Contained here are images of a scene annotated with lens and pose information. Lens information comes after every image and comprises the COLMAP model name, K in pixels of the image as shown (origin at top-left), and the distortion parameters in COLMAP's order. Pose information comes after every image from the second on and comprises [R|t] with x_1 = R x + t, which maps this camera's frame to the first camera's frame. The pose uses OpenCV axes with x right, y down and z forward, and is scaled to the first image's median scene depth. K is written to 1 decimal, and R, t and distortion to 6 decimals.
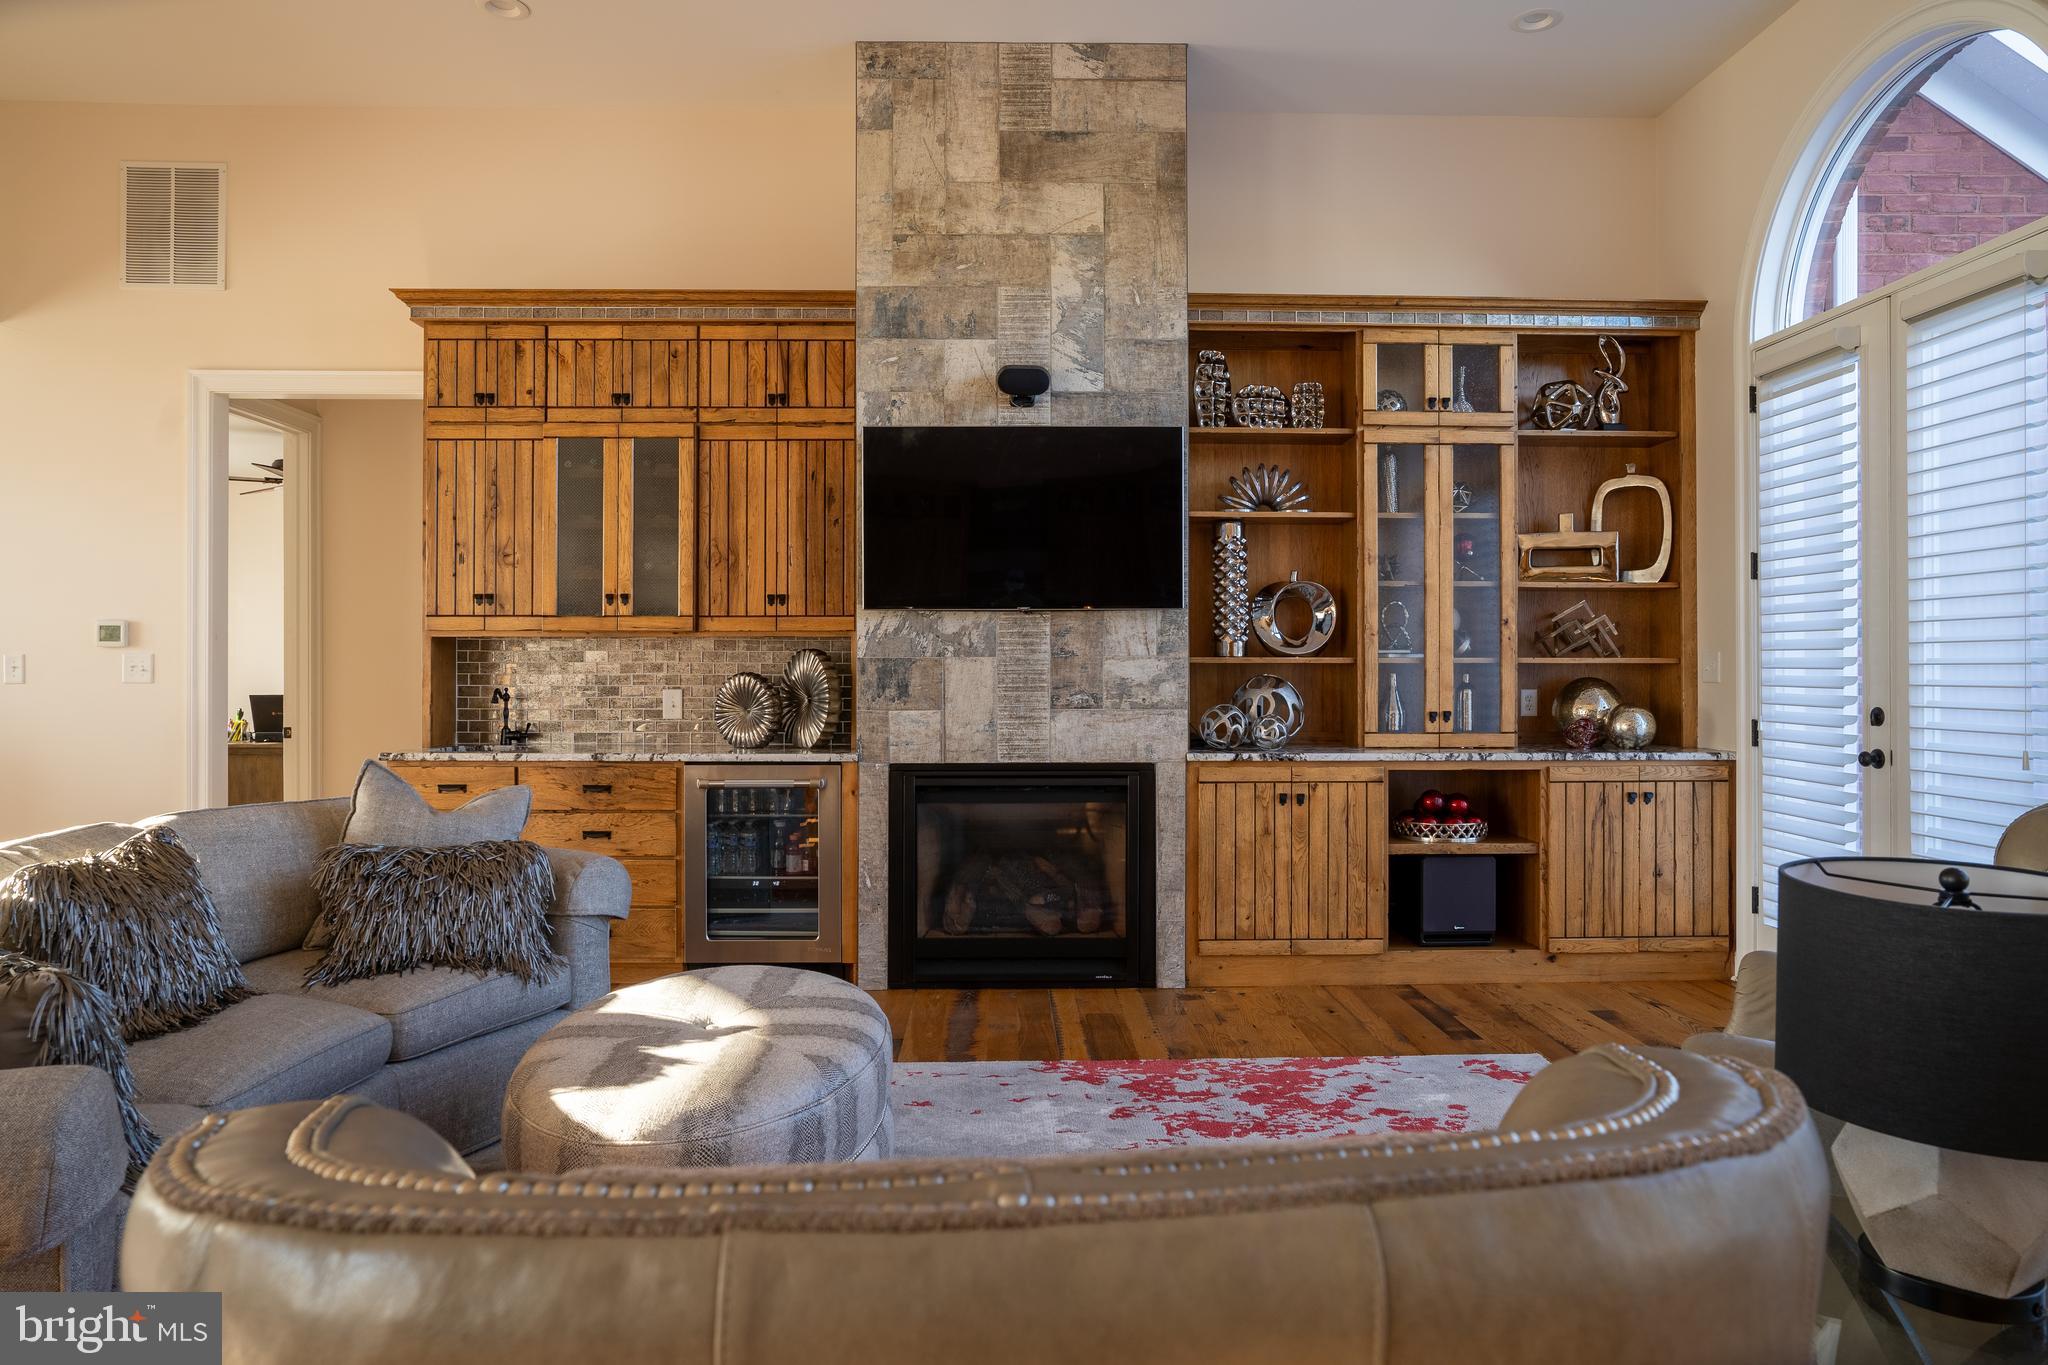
lens RADIAL K [[1312.1, 0, 1030.5], [0, 1312.1, 660.3], [0, 0, 1]] dist [-0.052674, 0.045742]
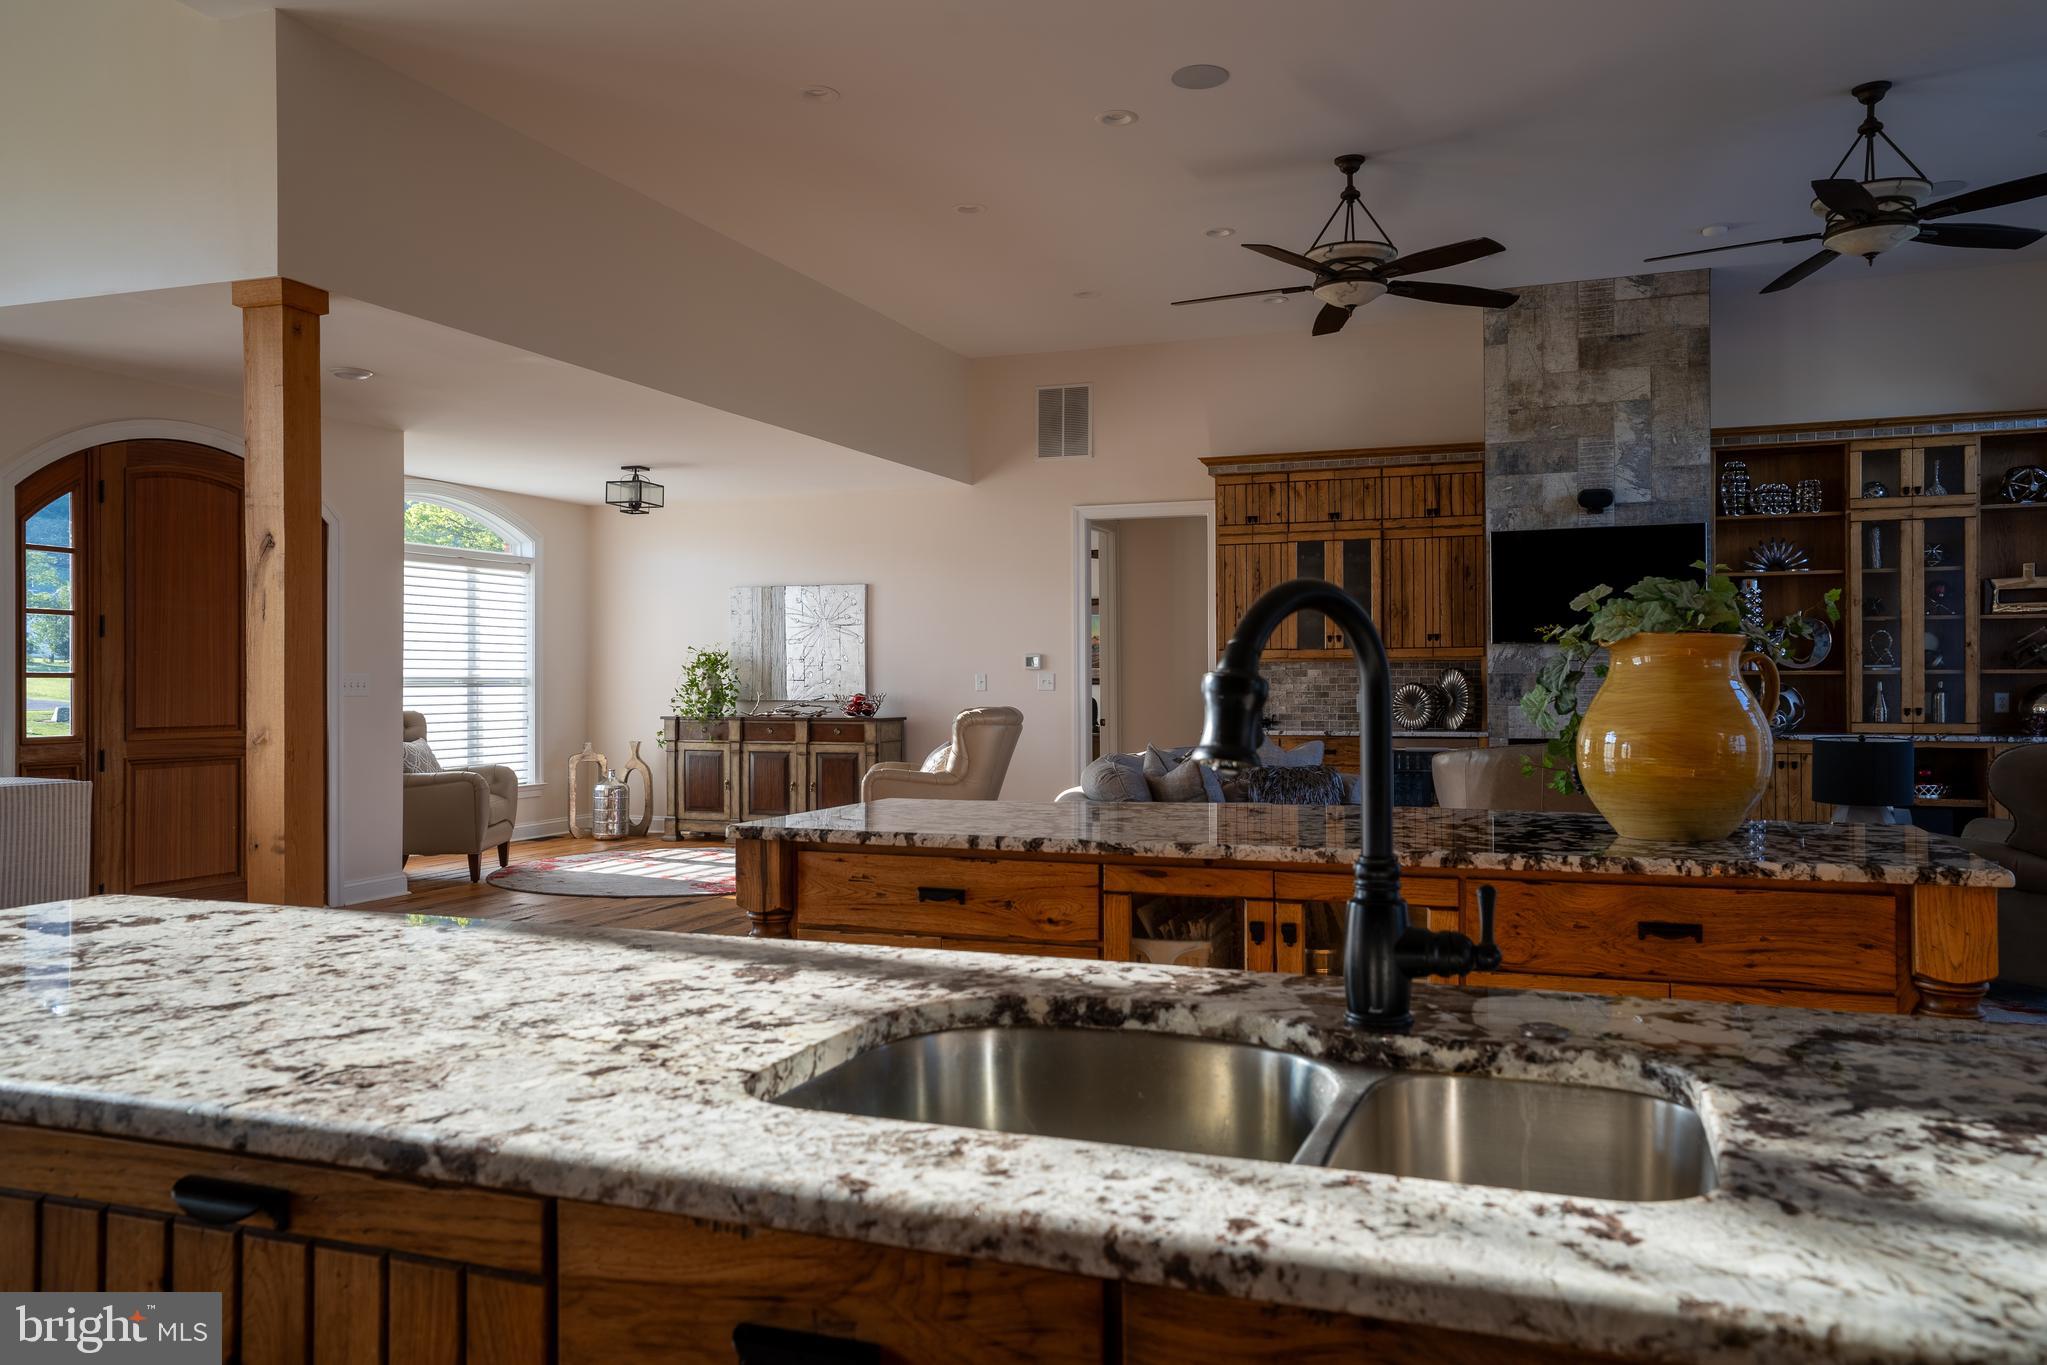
lens RADIAL K [[1478.3, 0, 1028.2], [0, 1478.3, 679.3], [0, 0, 1]] dist [-0.029024, 0.072473]
pose [[0.925102, -0.004969, -0.379686, 0.034914], [0.007719, 0.999954, 0.005719, -0.009391], [0.379640, -0.008222, 0.925098, -0.900626]]
